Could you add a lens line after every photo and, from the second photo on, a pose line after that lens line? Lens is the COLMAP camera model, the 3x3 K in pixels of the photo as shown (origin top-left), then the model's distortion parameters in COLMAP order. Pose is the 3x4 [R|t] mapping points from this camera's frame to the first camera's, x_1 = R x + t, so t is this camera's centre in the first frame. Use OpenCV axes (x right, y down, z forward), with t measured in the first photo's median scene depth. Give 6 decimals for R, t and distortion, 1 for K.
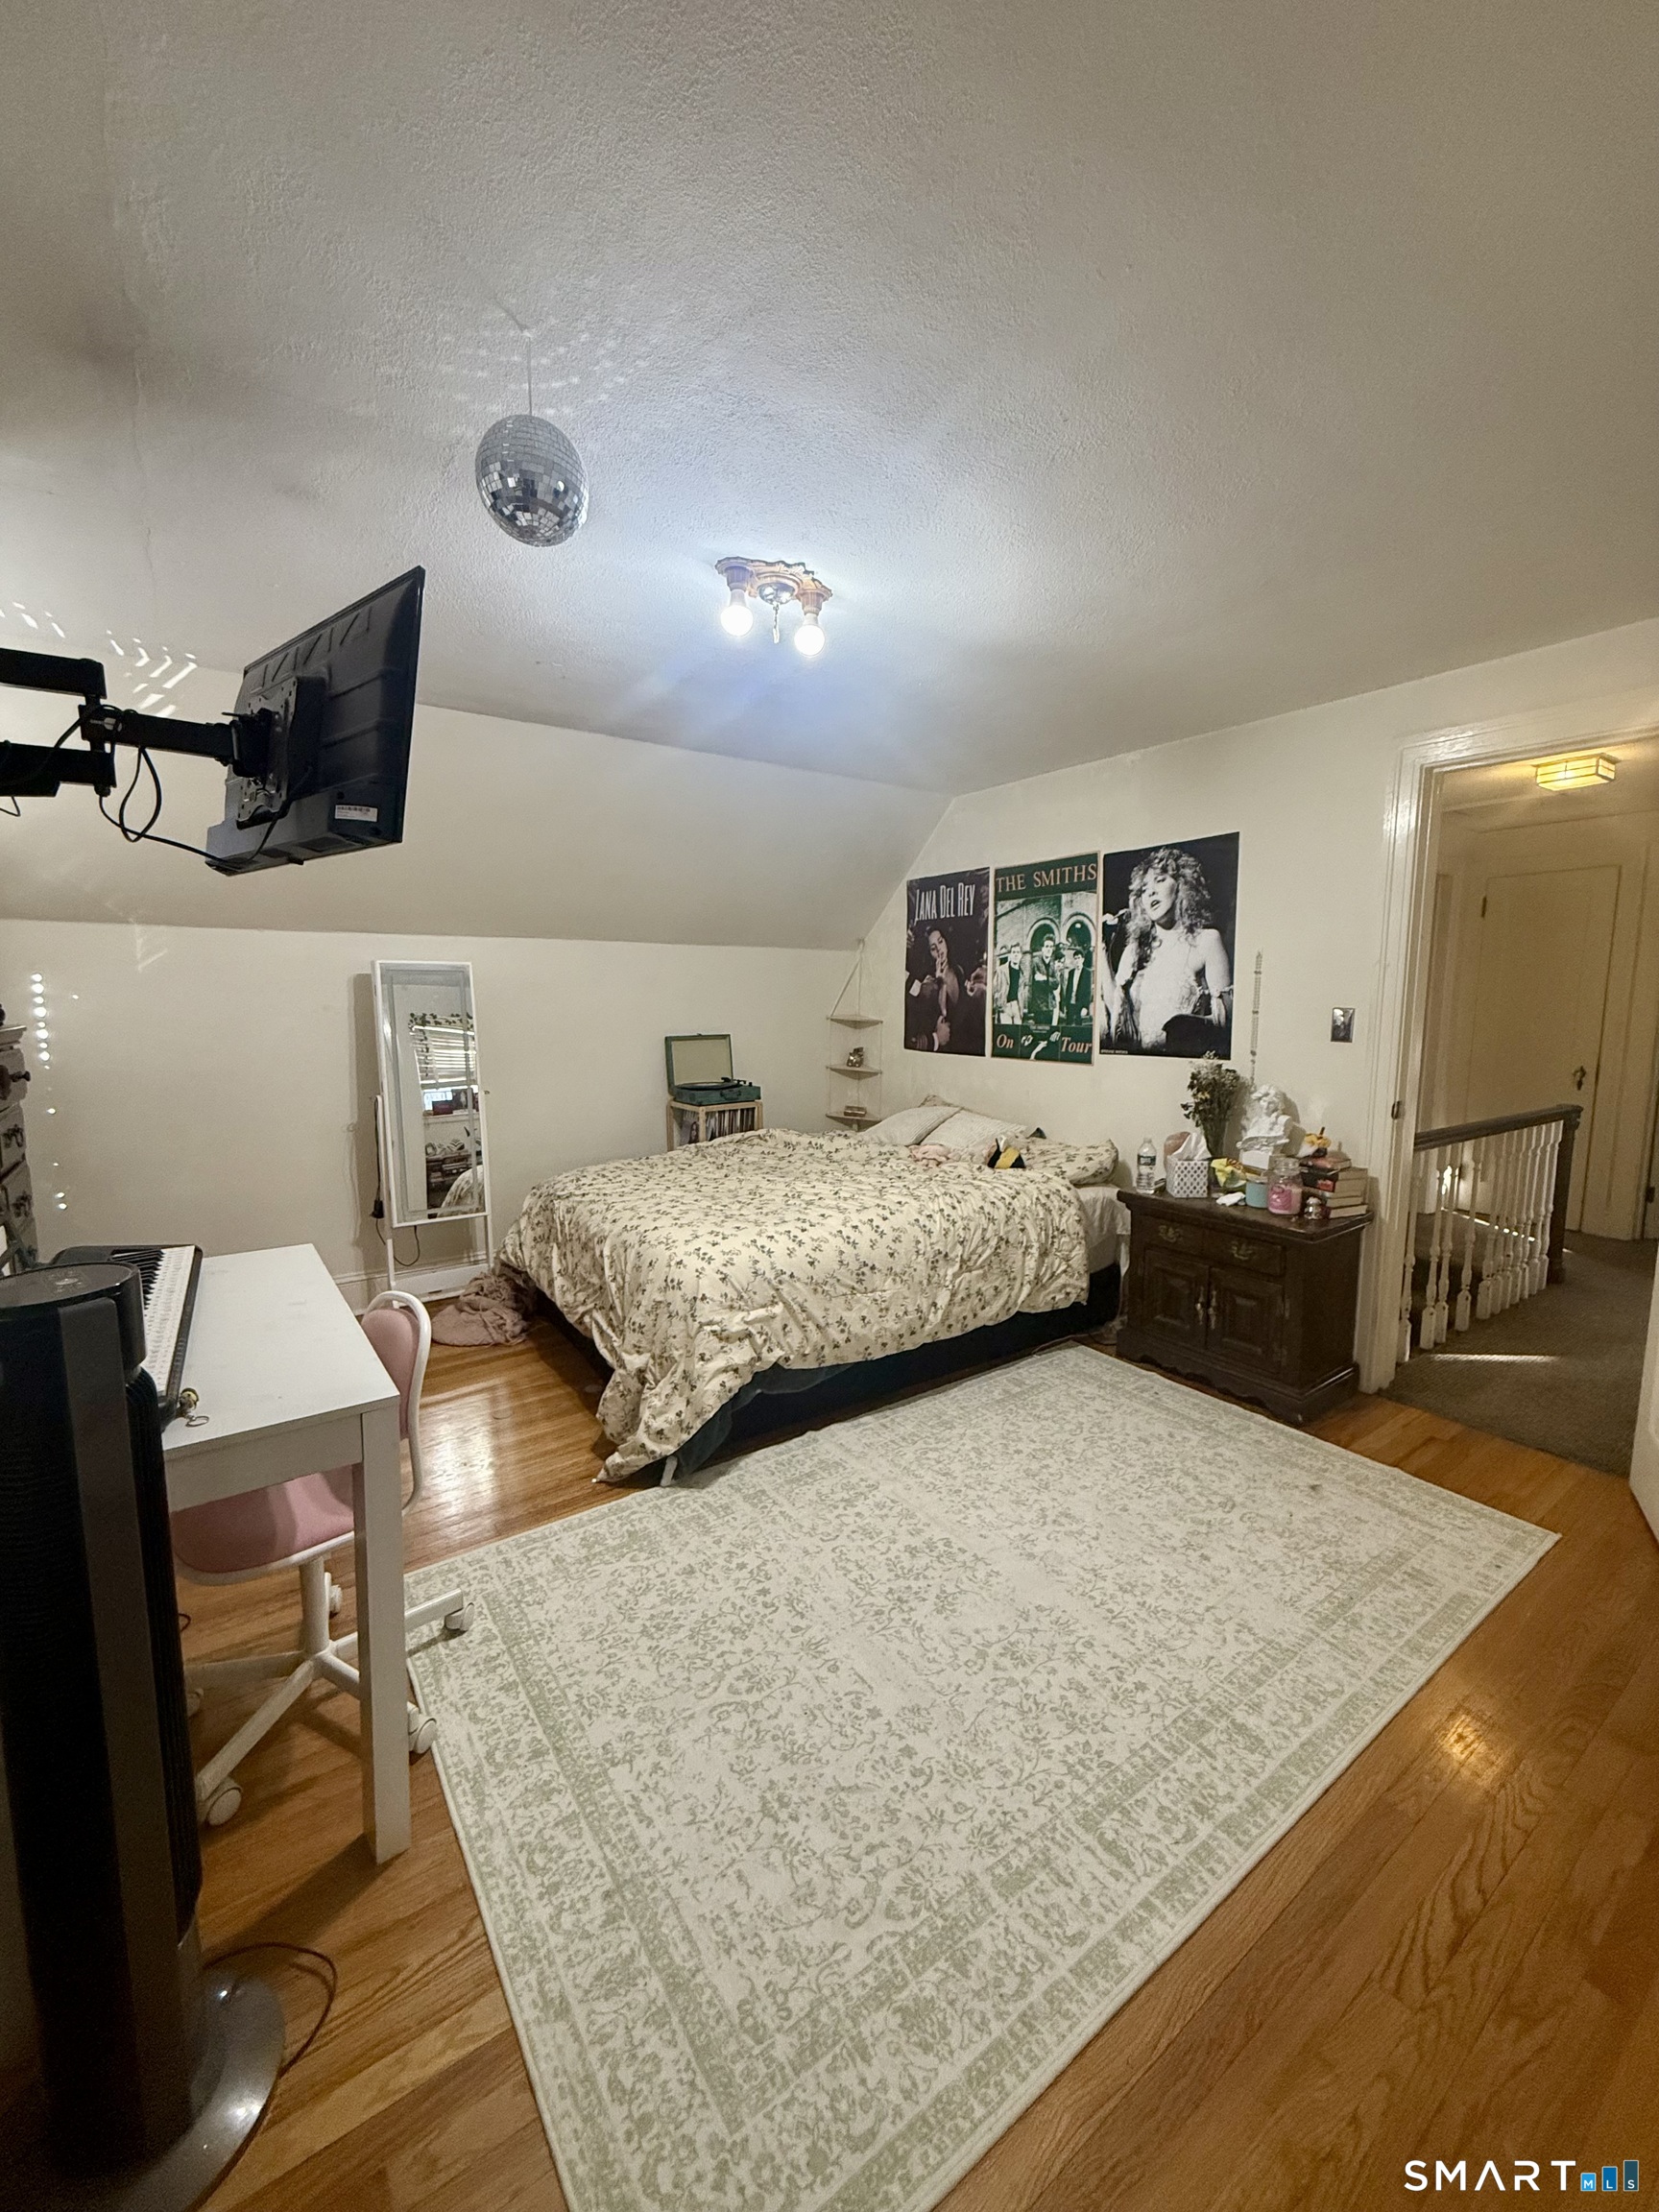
lens RADIAL K [[879.9, 0, 831.5], [0, 879.9, 1102.2], [0, 0, 1]] dist [-0.001564, -0.000148]
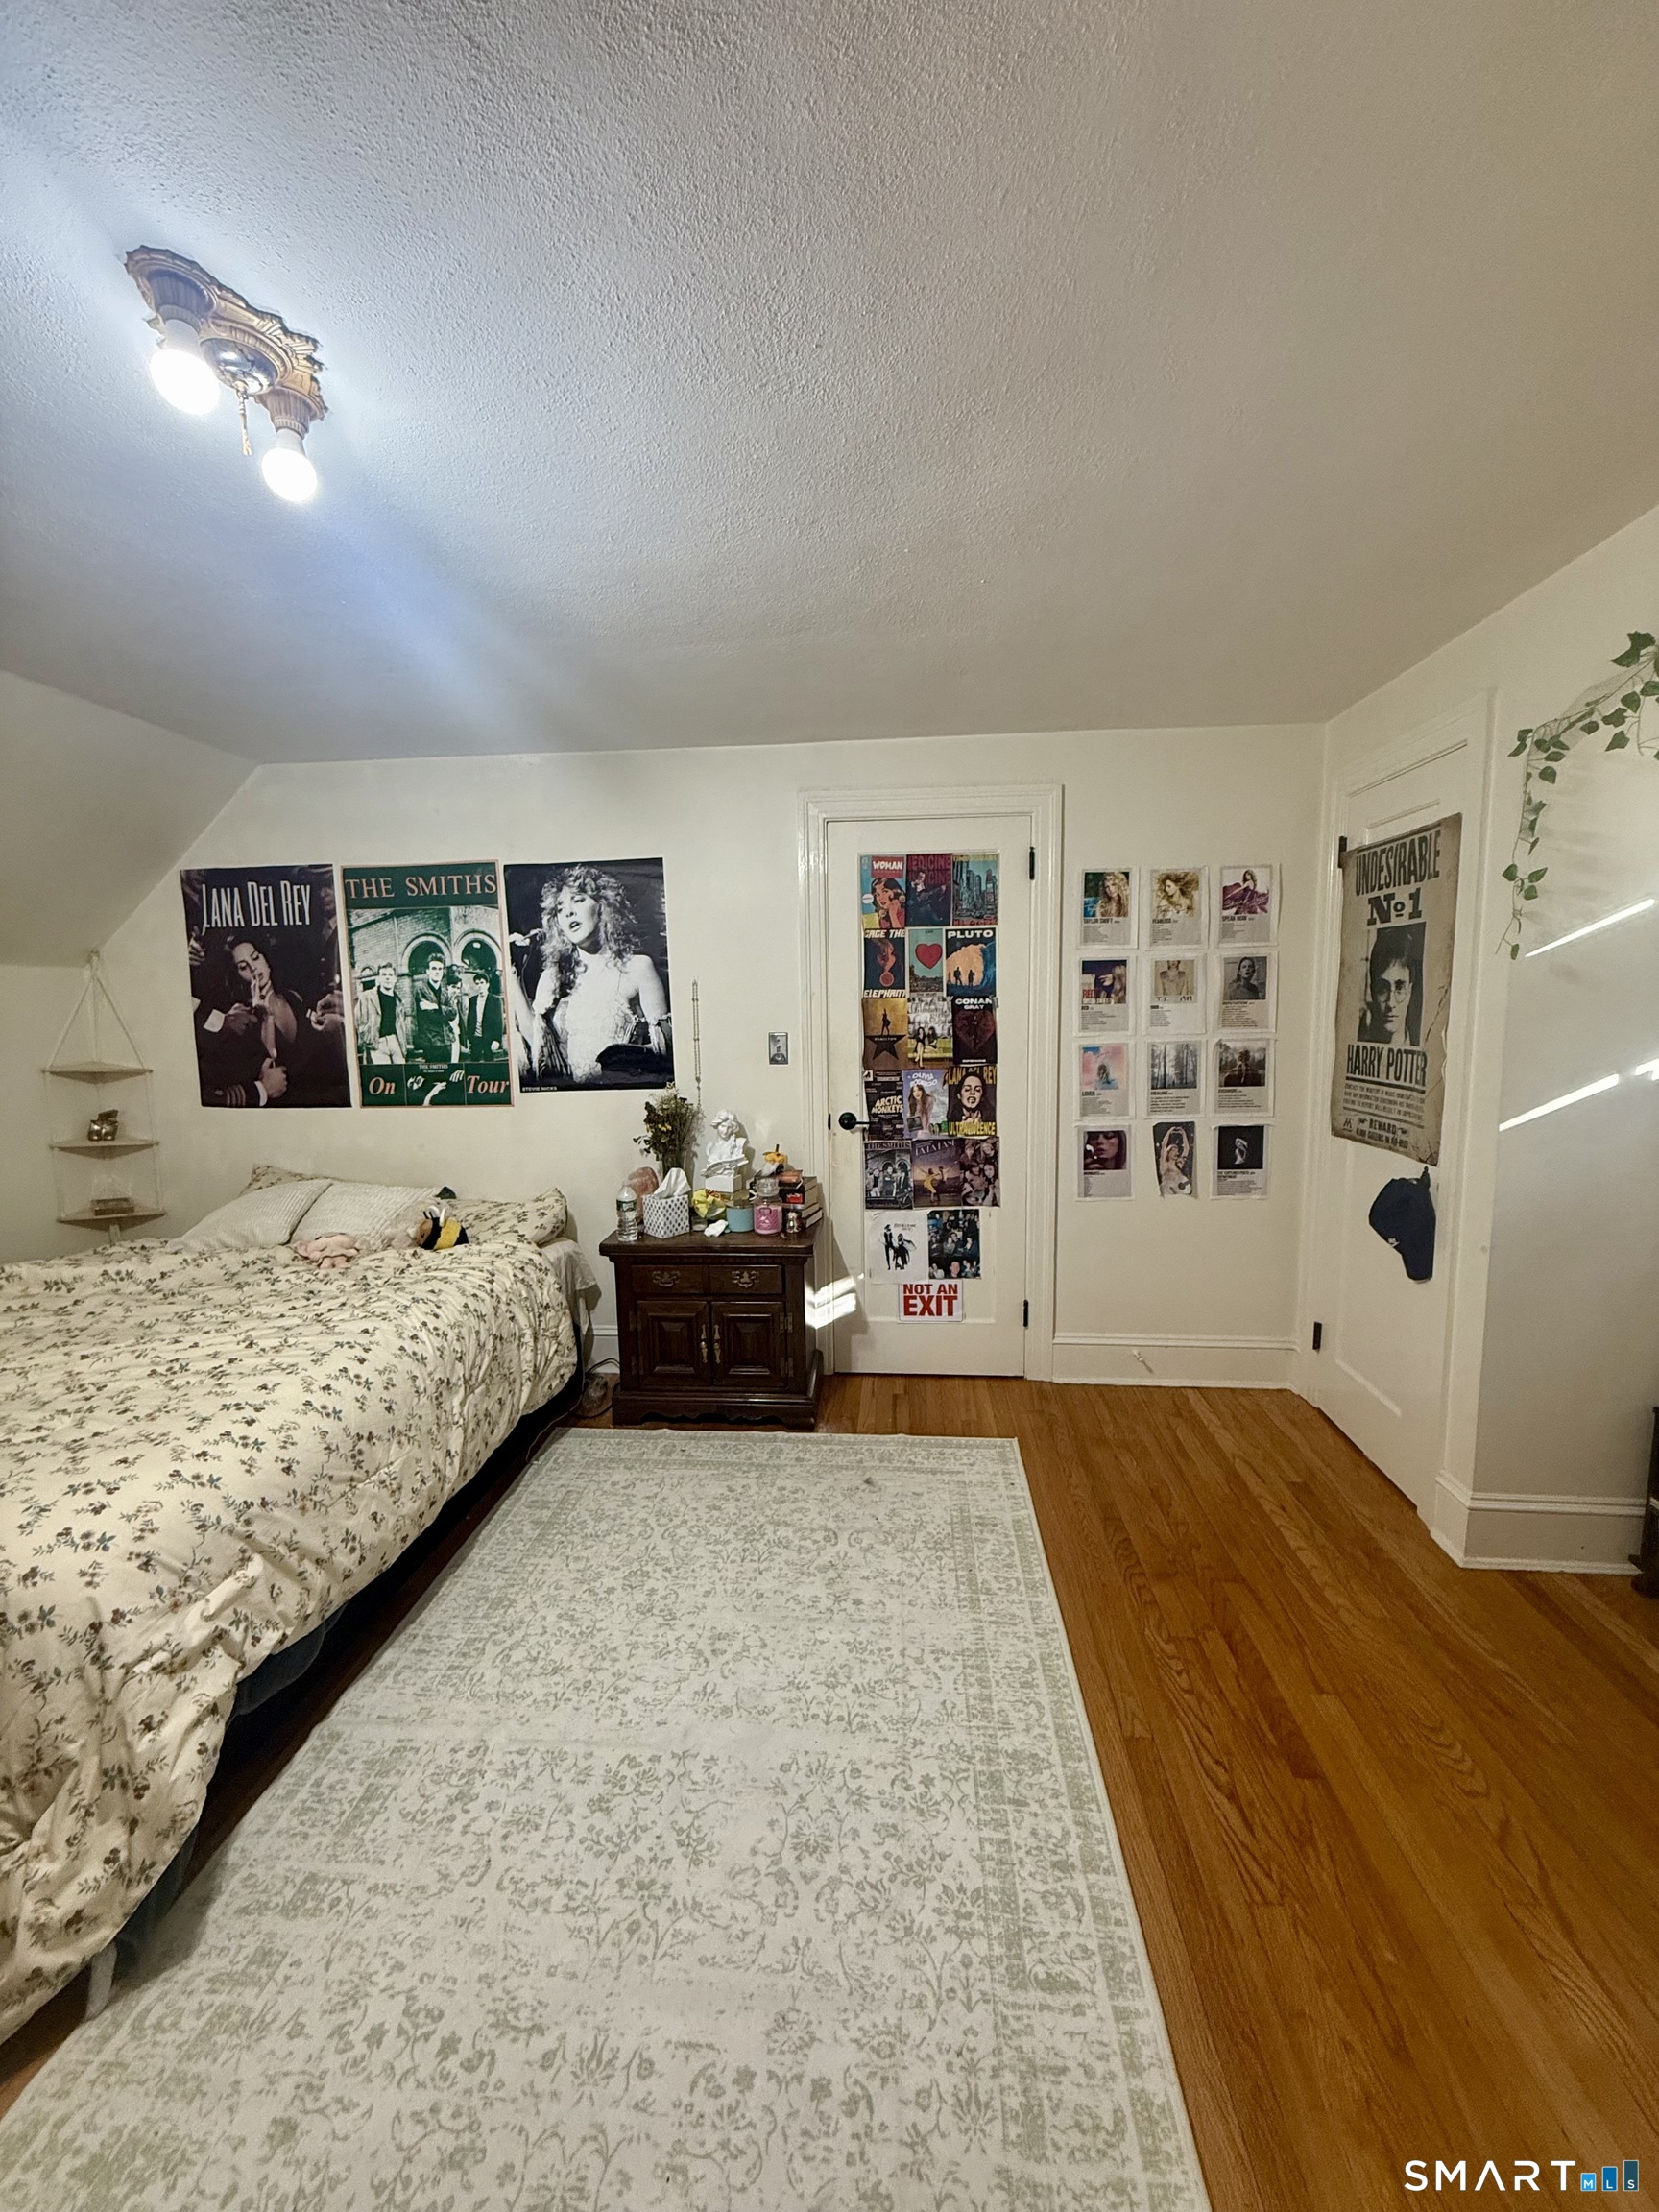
lens RADIAL K [[879.9, 0, 827.1], [0, 879.9, 1101.0], [0, 0, 1]] dist [-0.001564, -0.000148]
pose [[0.649021, -0.099428, 0.754245, -0.207501], [0.111704, 0.993132, 0.034799, -0.055626], [-0.752525, 0.061667, 0.655670, 0.256293]]
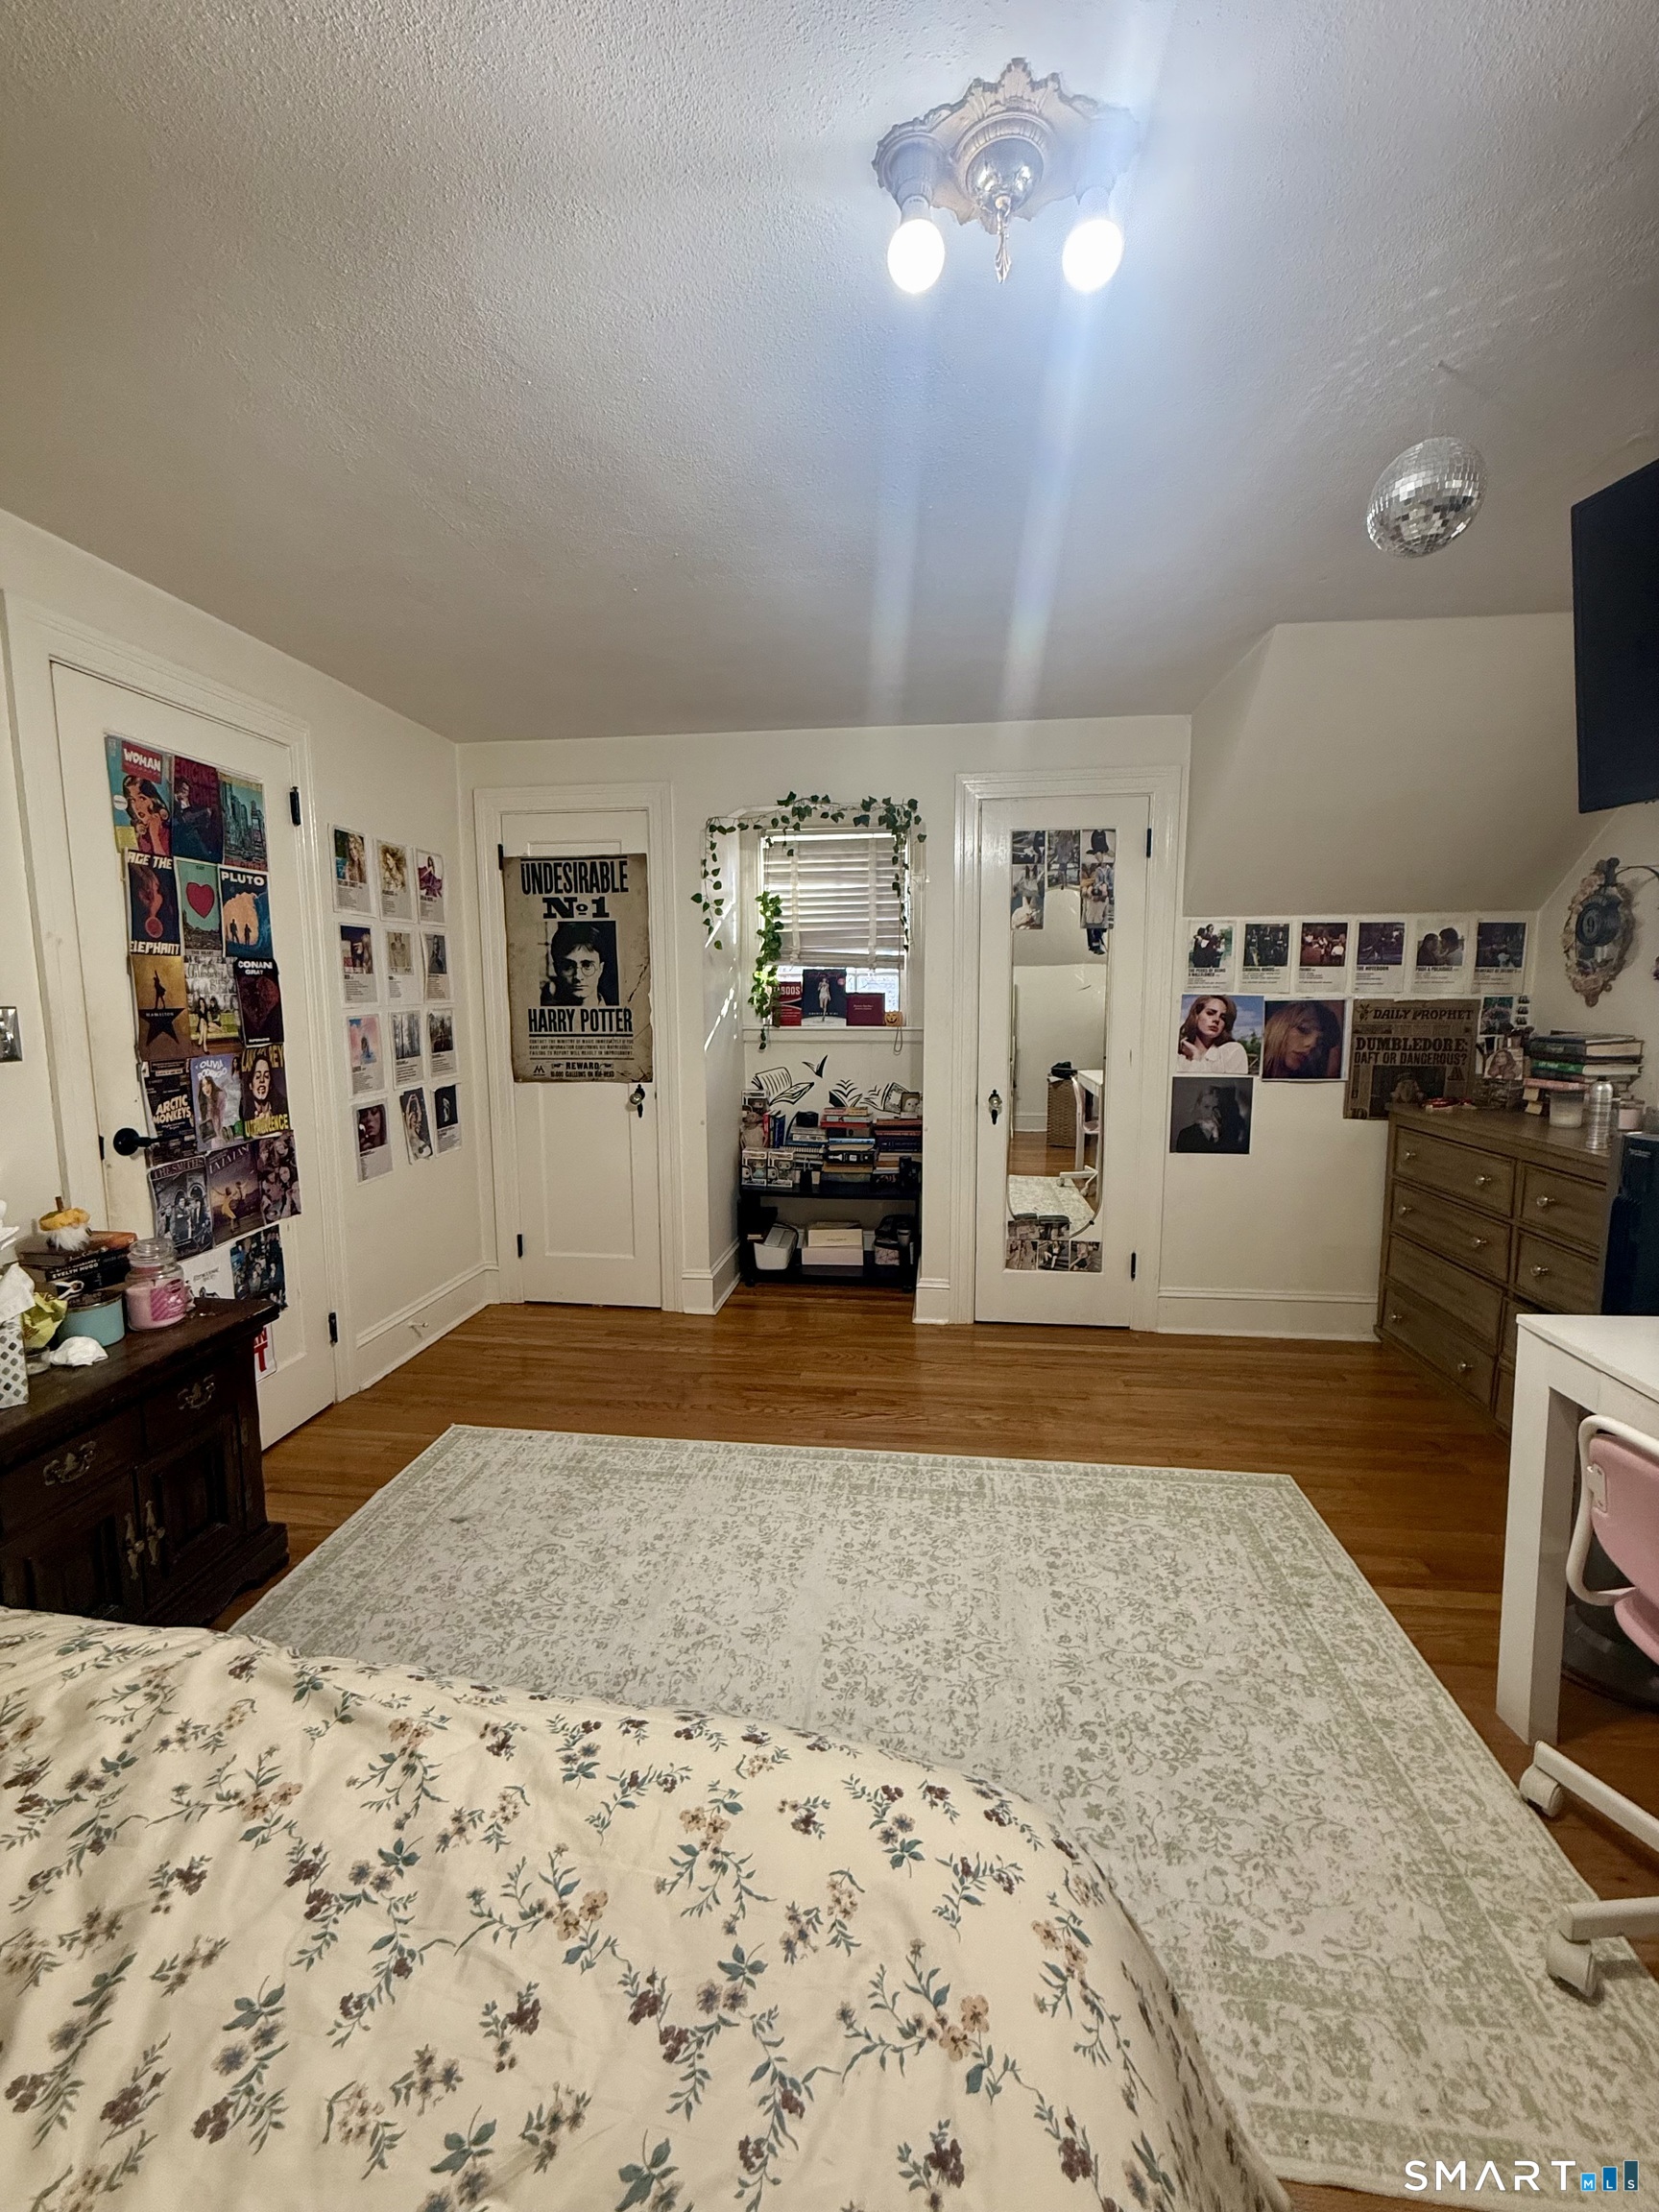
lens RADIAL K [[879.9, 0, 832.0], [0, 879.9, 1099.5], [0, 0, 1]] dist [-0.001564, -0.000148]
pose [[-0.739110, -0.082054, 0.668568, -0.263890], [0.088064, 0.972262, 0.216682, -0.128523], [-0.667803, 0.219029, -0.711383, 1.089566]]
